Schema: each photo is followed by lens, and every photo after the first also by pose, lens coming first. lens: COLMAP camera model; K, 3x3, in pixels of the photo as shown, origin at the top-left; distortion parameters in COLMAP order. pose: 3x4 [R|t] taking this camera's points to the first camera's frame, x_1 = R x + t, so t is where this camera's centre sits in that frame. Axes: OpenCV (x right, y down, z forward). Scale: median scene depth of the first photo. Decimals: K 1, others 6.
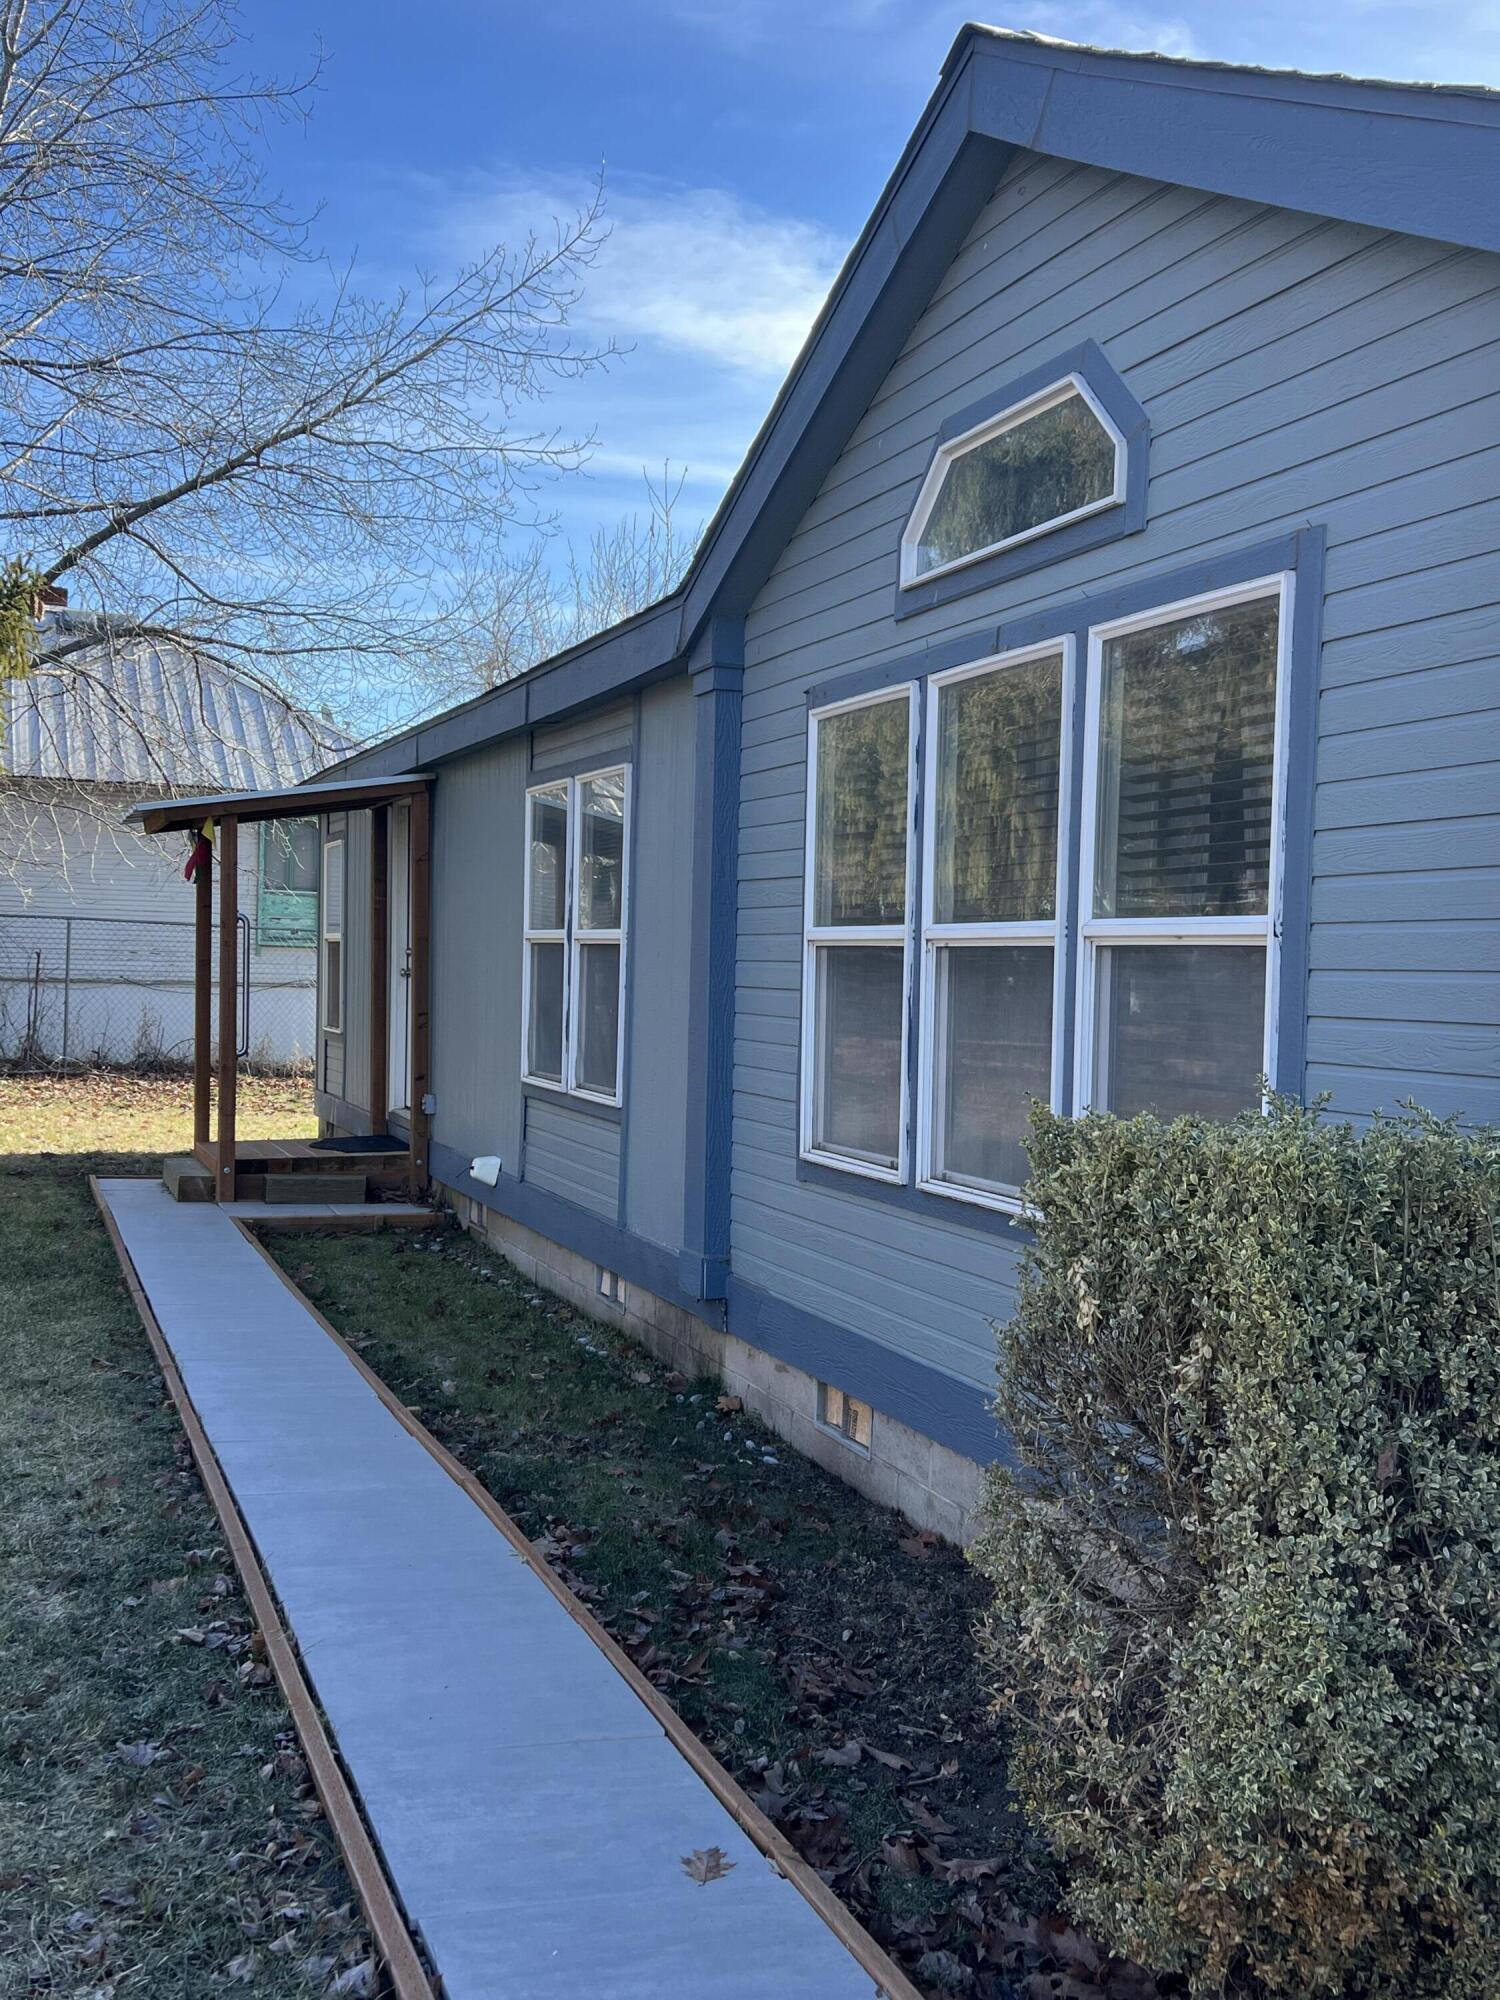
lens RADIAL K [[1916.3, 0, 749.0], [0, 1916.3, 1020.3], [0, 0, 1]] dist [0.024035, 0.000000]
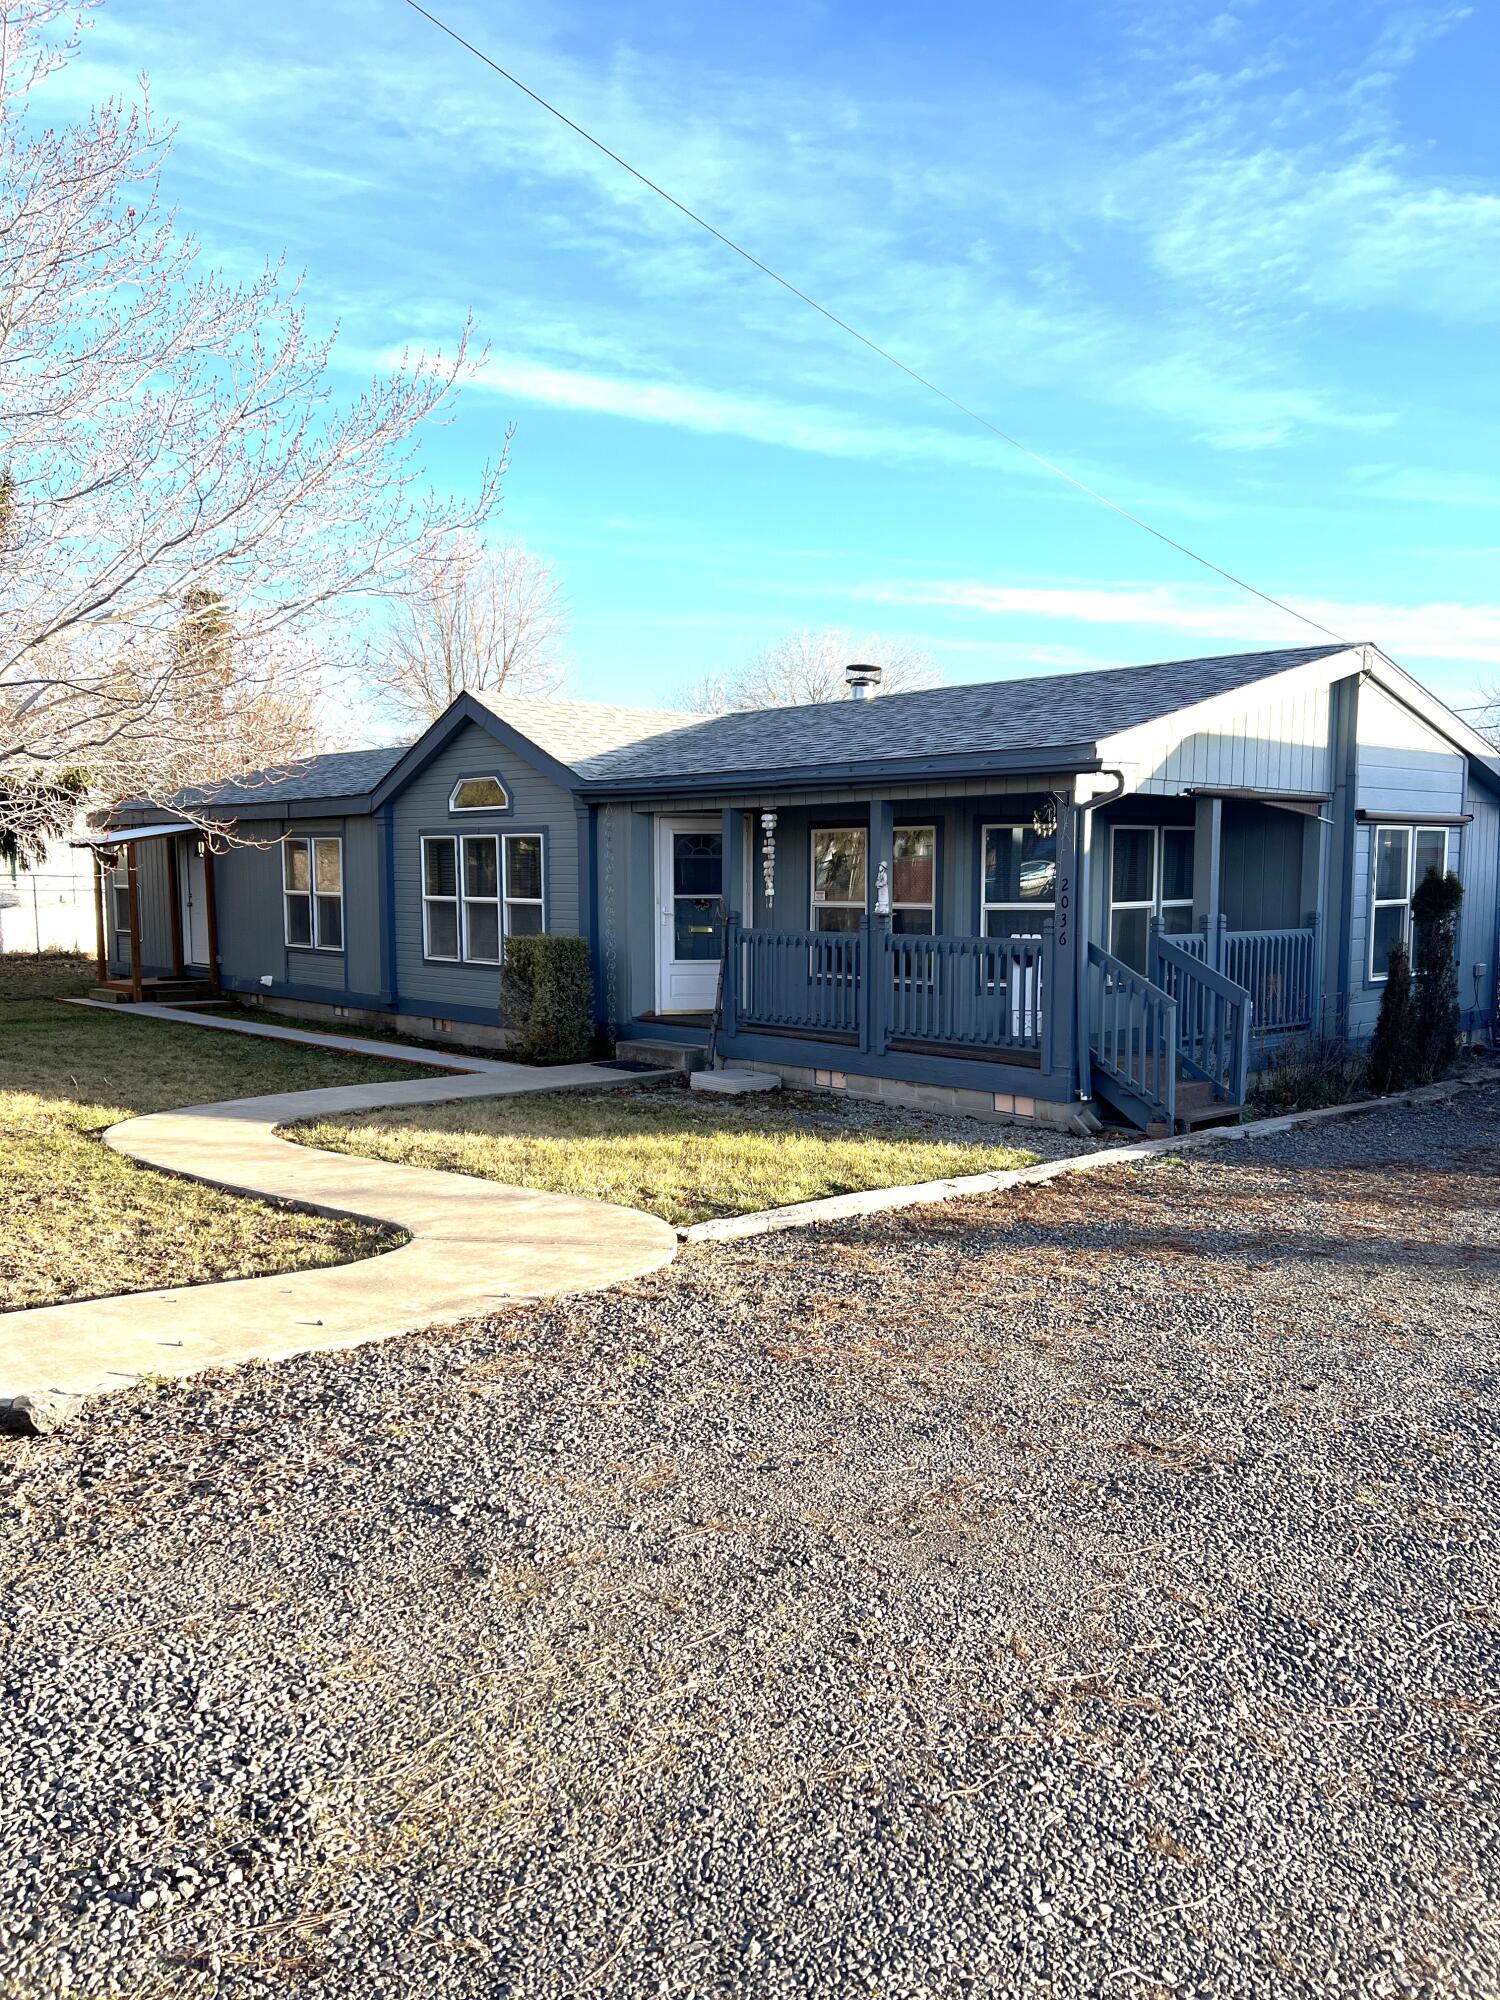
lens RADIAL K [[1501.6, 0, 759.3], [0, 1501.6, 1010.1], [0, 0, 1]] dist [0.052311, -0.055689]
pose [[0.928477, -0.062158, 0.366152, -0.498117], [0.035552, 0.996243, 0.078969, -0.039886], [-0.369685, -0.060303, 0.927198, -2.166273]]
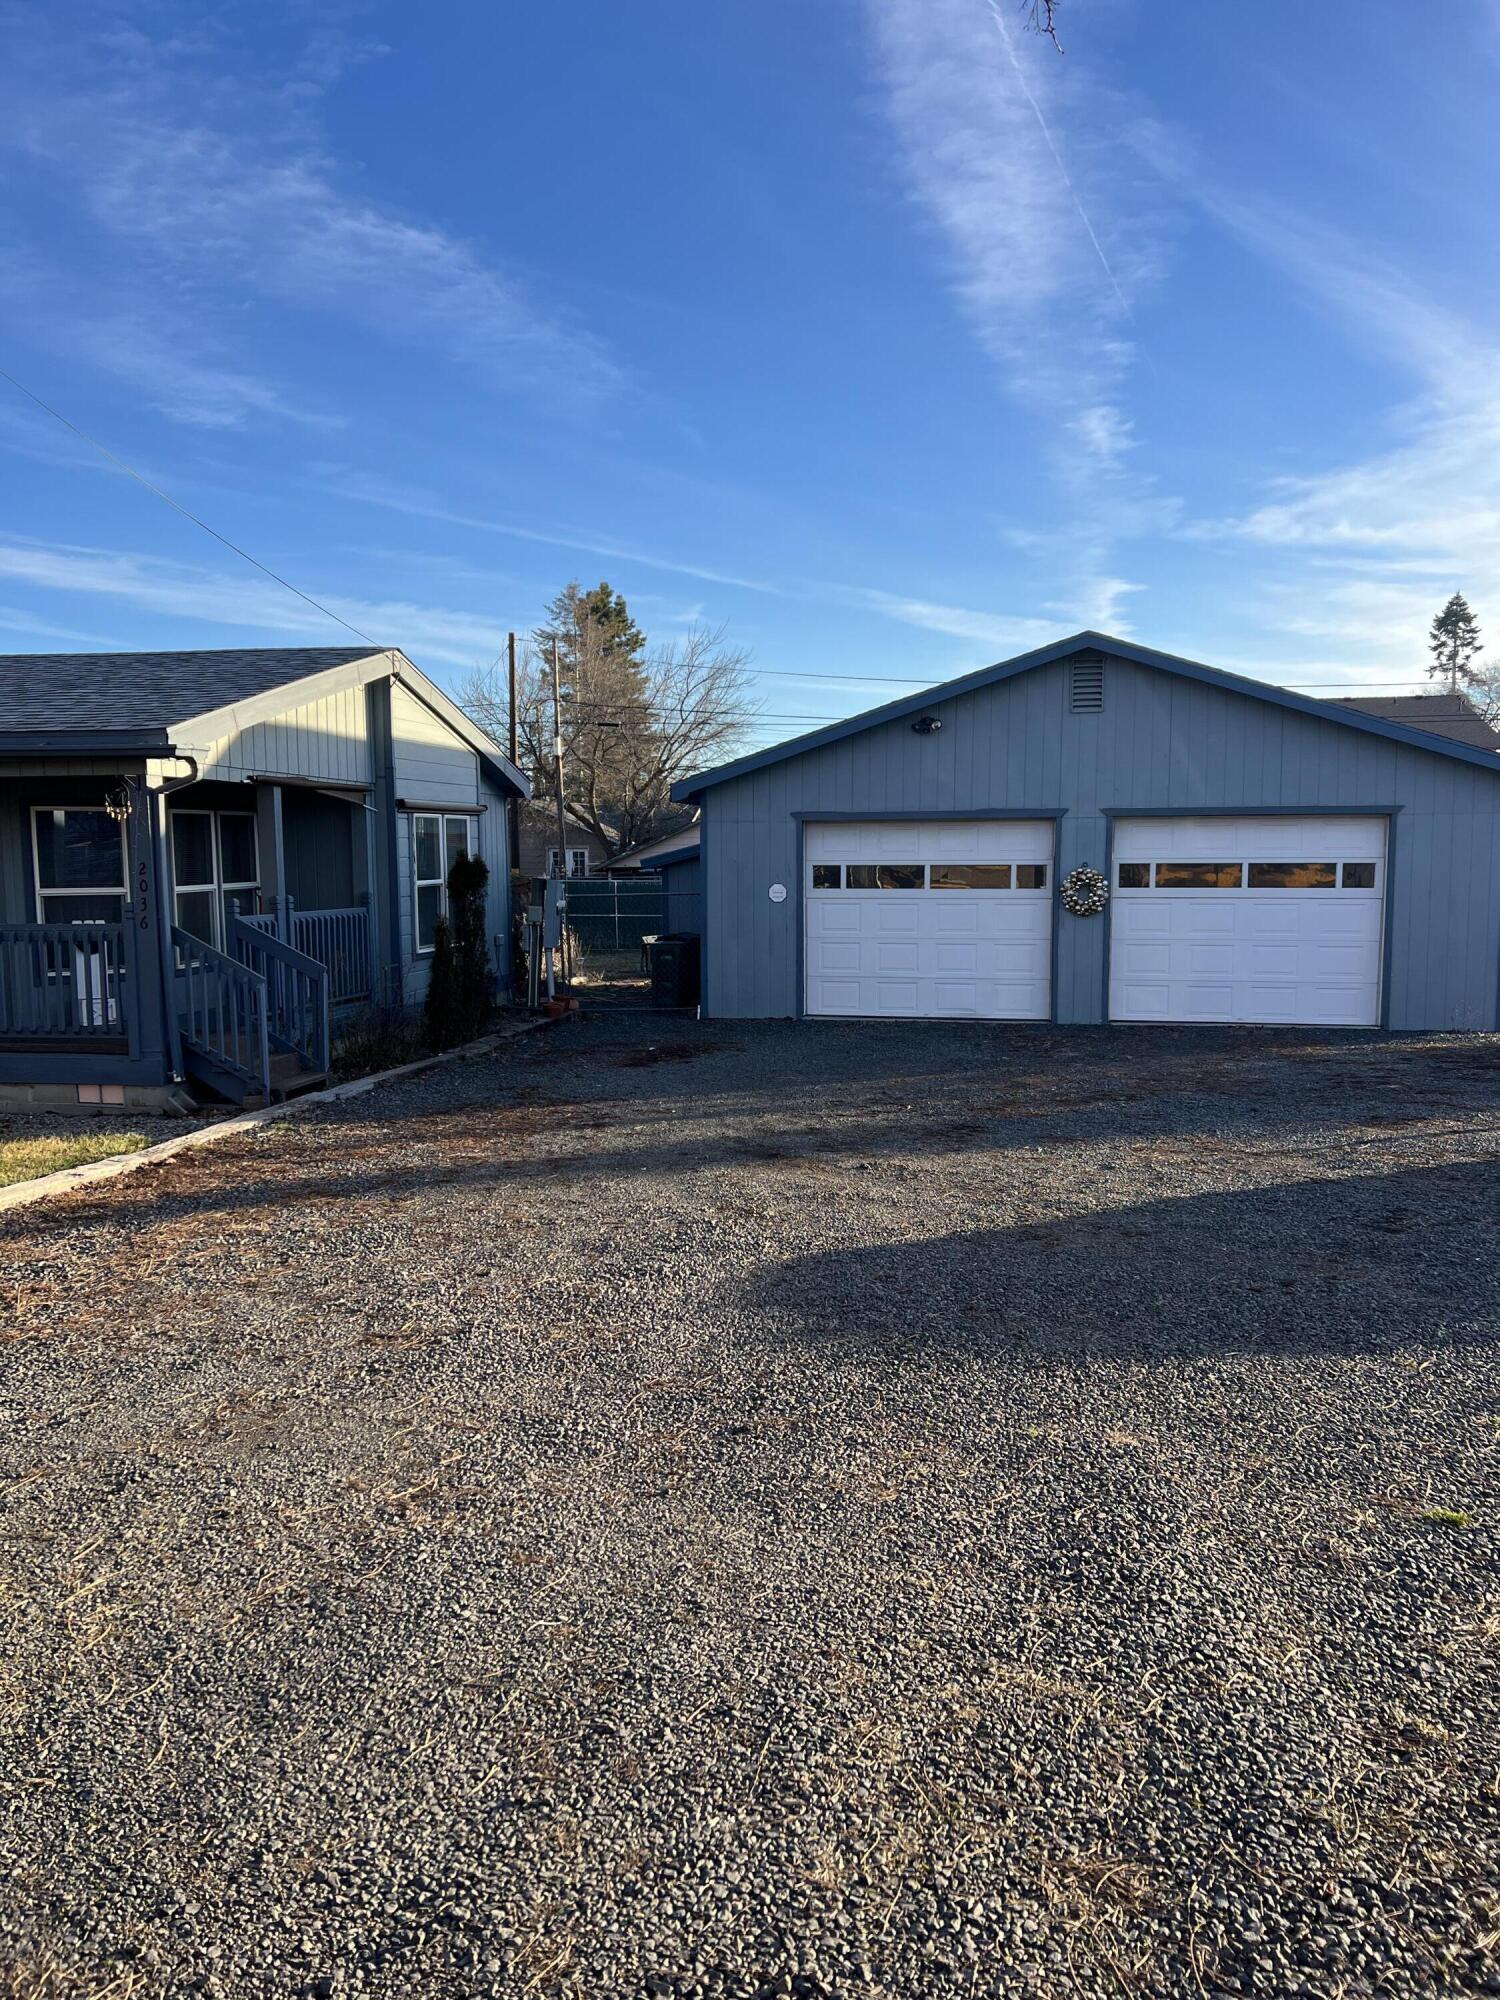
lens RADIAL K [[1501.6, 0, 761.1], [0, 1501.6, 1005.8], [0, 0, 1]] dist [0.052311, -0.055689]
pose [[0.518527, -0.119882, 0.846616, -0.680569], [0.044406, 0.992562, 0.113351, -0.044231], [-0.853907, -0.021181, 0.519994, -2.207714]]
